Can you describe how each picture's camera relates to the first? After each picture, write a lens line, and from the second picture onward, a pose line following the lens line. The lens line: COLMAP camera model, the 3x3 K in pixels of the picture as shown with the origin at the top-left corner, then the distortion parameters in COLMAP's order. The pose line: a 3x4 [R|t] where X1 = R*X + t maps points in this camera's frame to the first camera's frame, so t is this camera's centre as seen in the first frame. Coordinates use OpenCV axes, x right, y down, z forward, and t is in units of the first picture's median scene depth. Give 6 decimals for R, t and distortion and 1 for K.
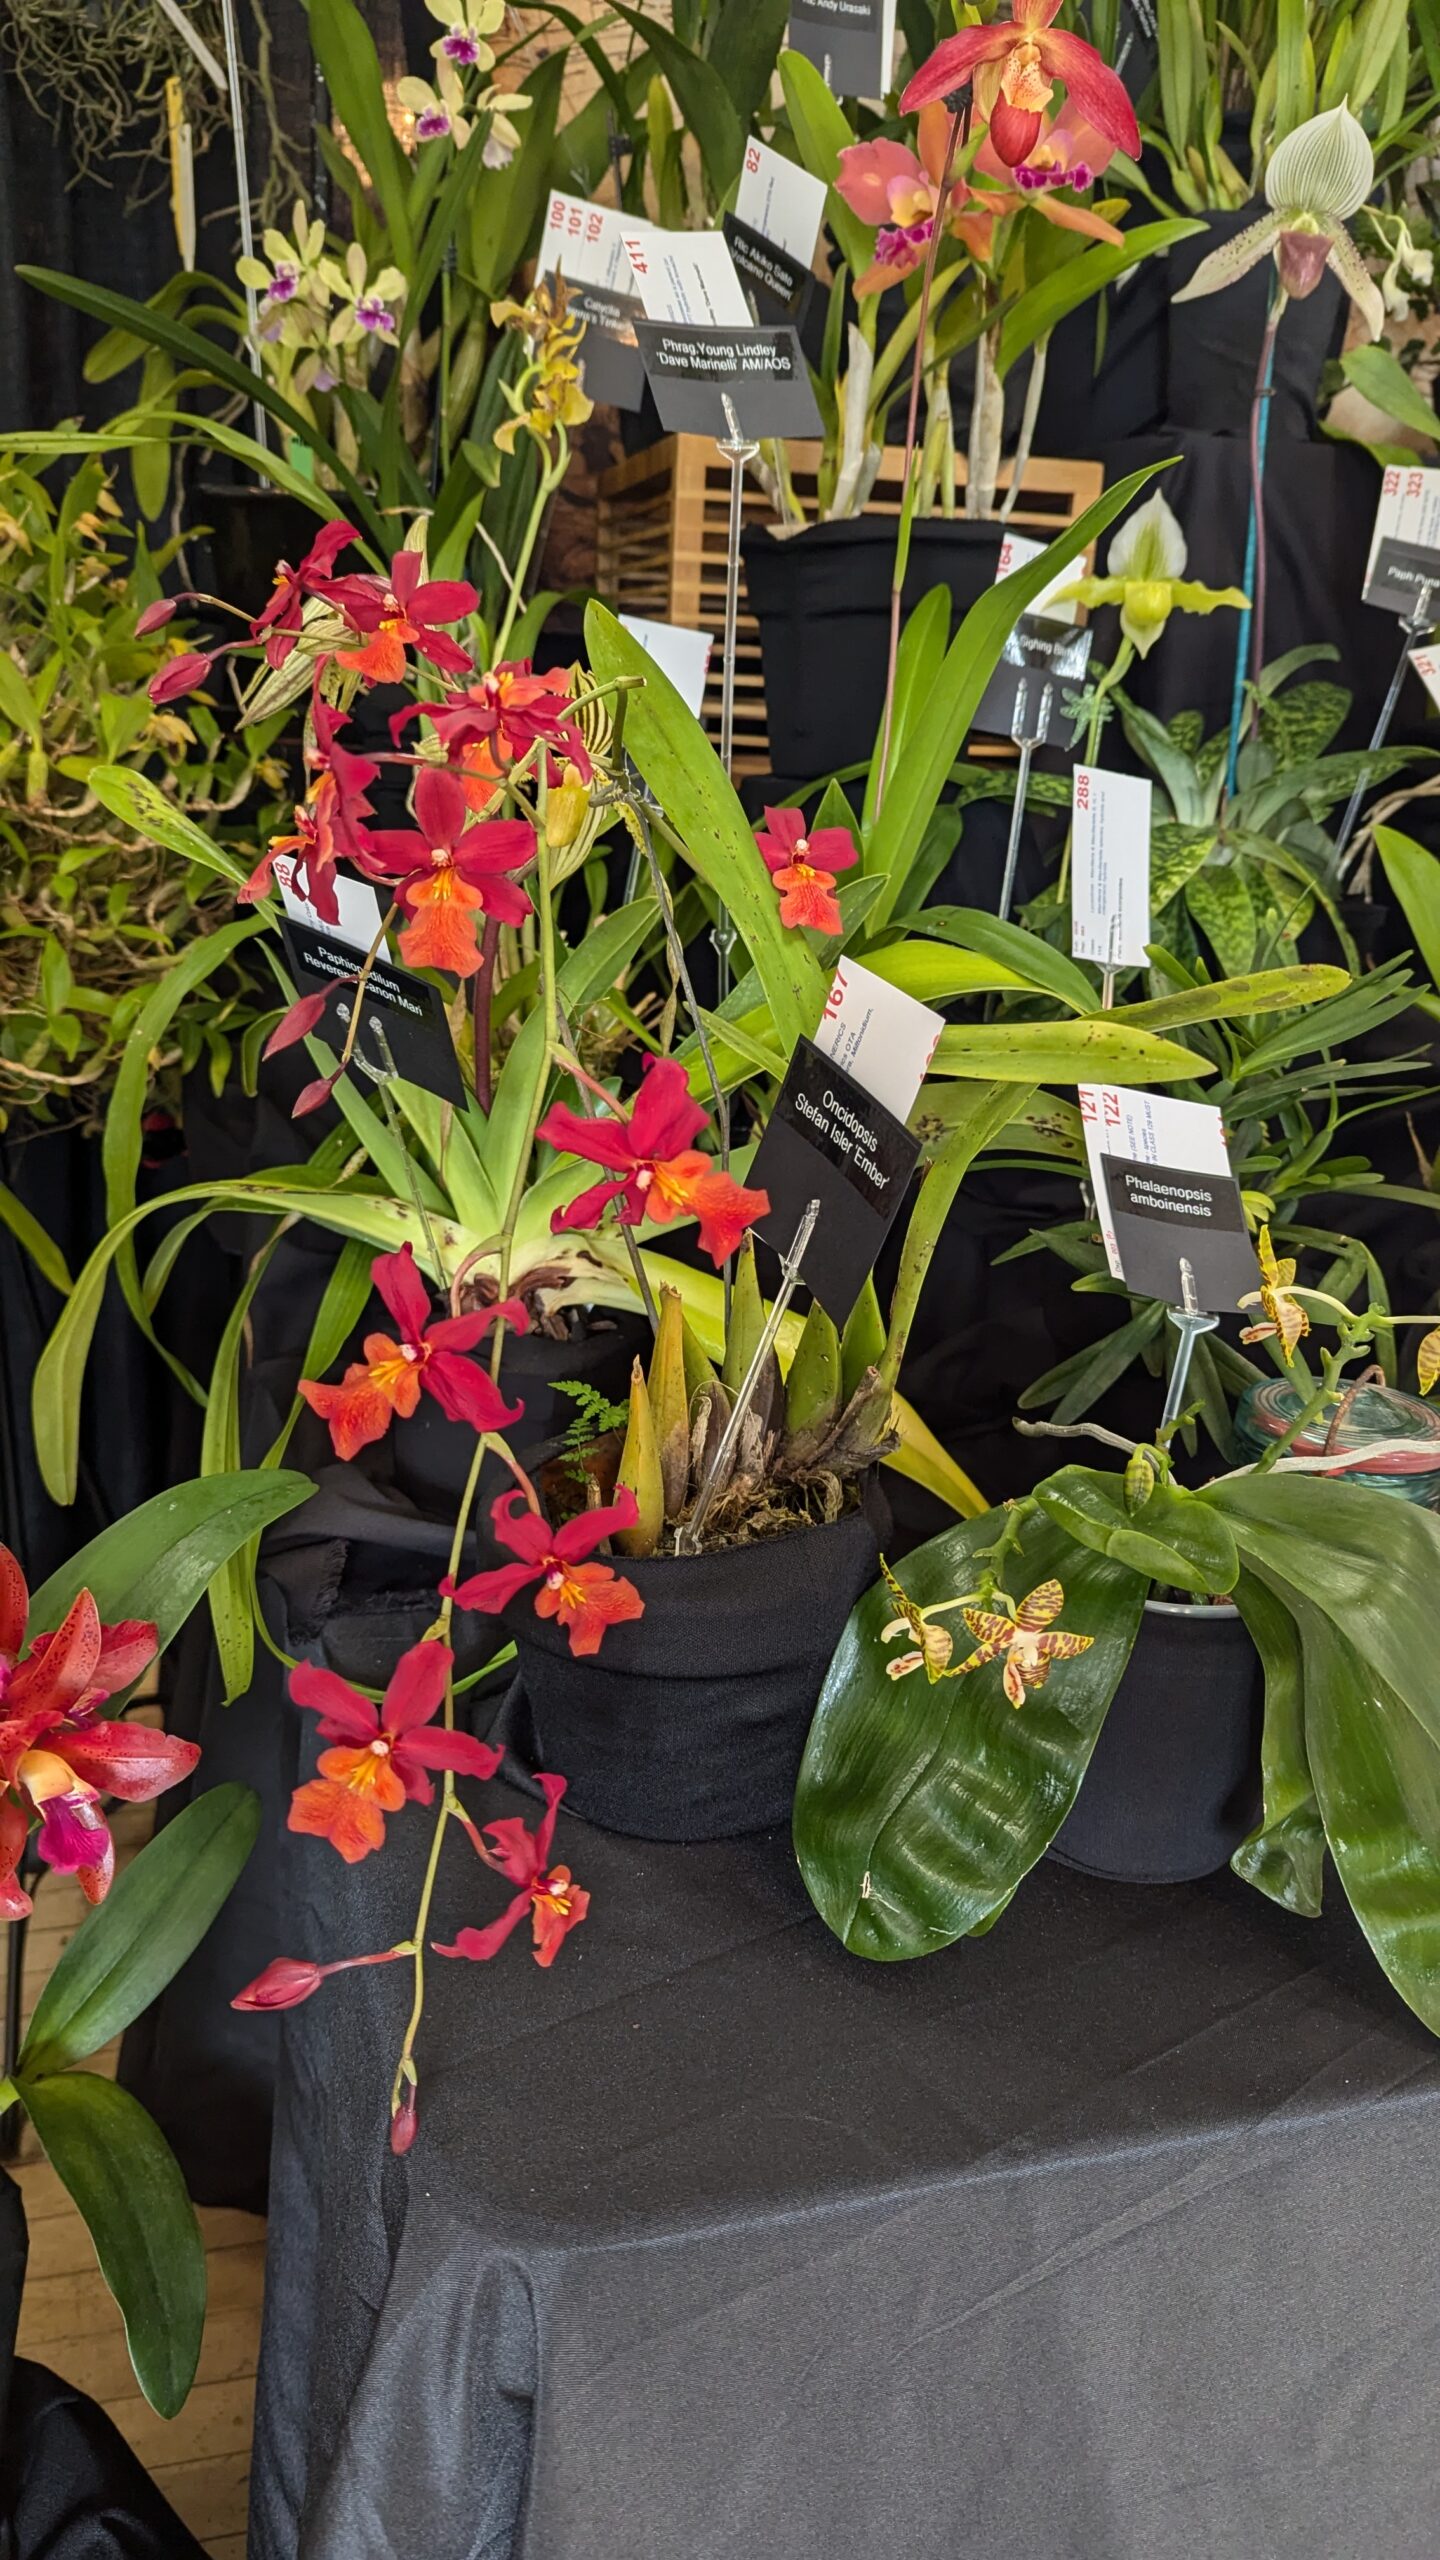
lens RADIAL K [[1822.5, 0, 720.0], [0, 1822.5, 1280.0], [0, 0, 1]] dist [0.033218, -0.004504]
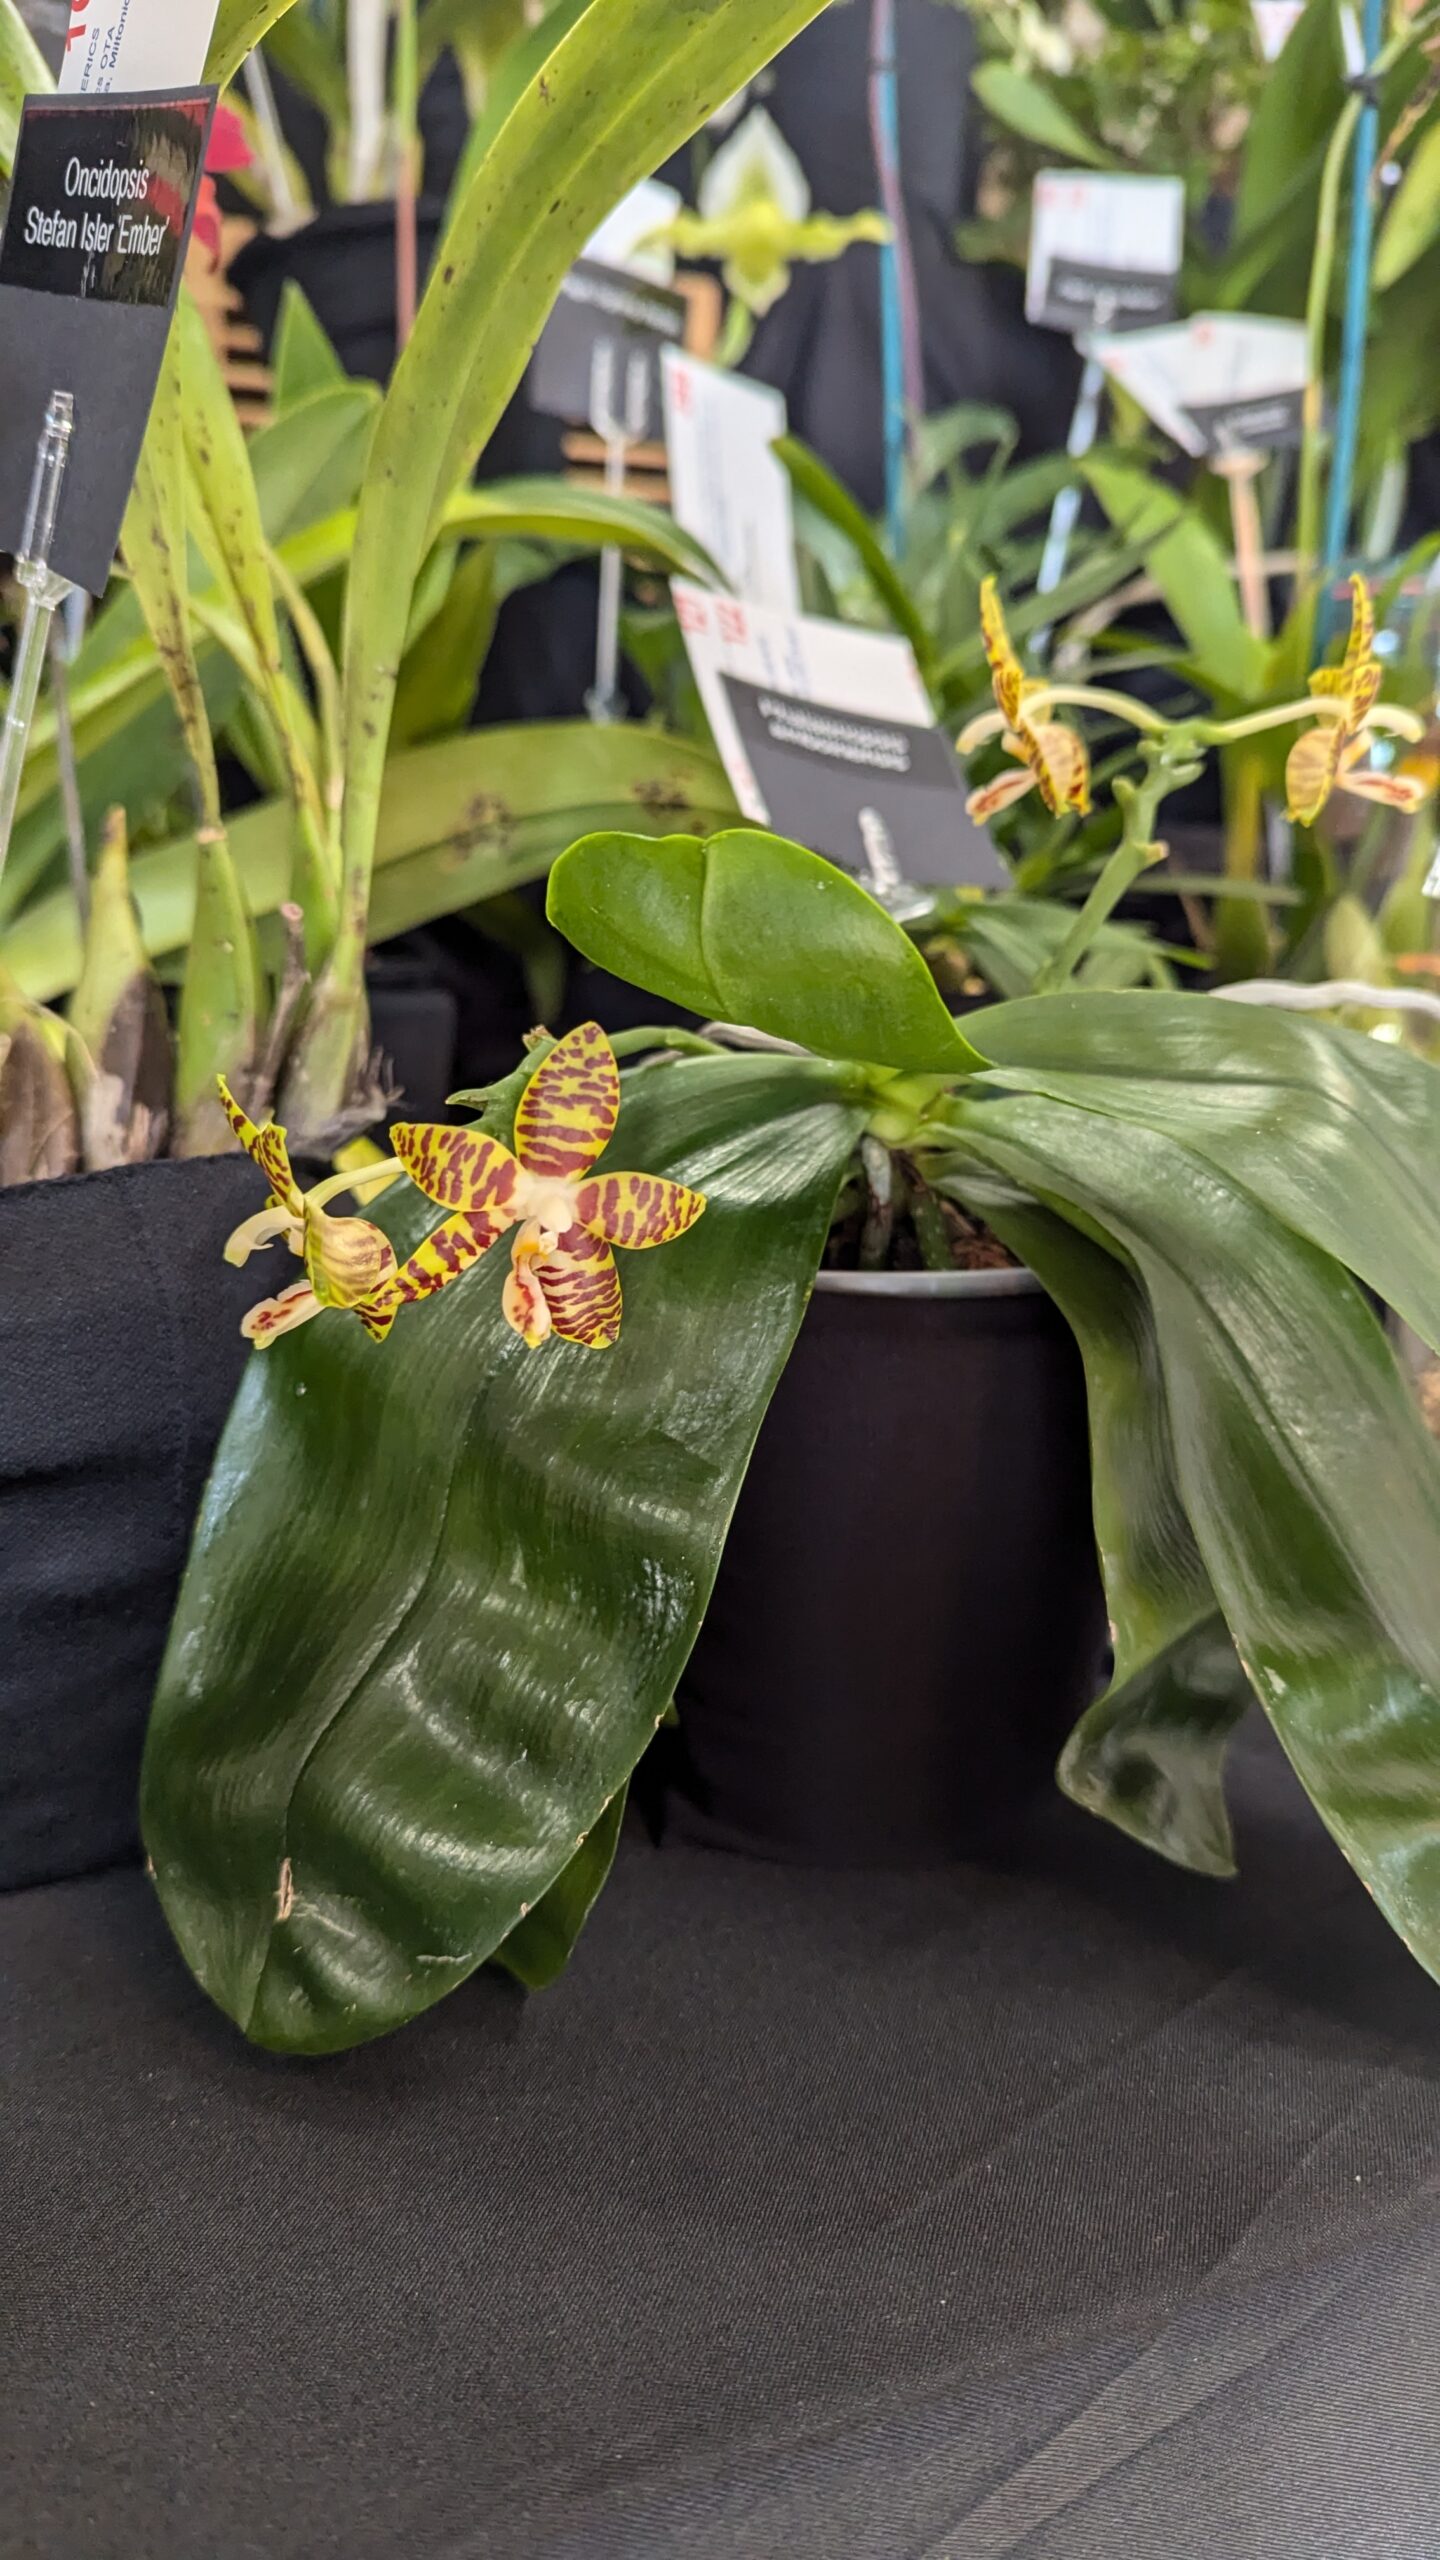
lens RADIAL K [[1876.2, 0, 707.7], [0, 1876.2, 1284.6], [0, 0, 1]] dist [-0.003433, -0.003913]
pose [[0.988180, -0.070865, 0.135933, 0.129133], [0.088120, 0.988180, -0.125437, 0.247604], [-0.125437, 0.135933, 0.982745, 0.508221]]
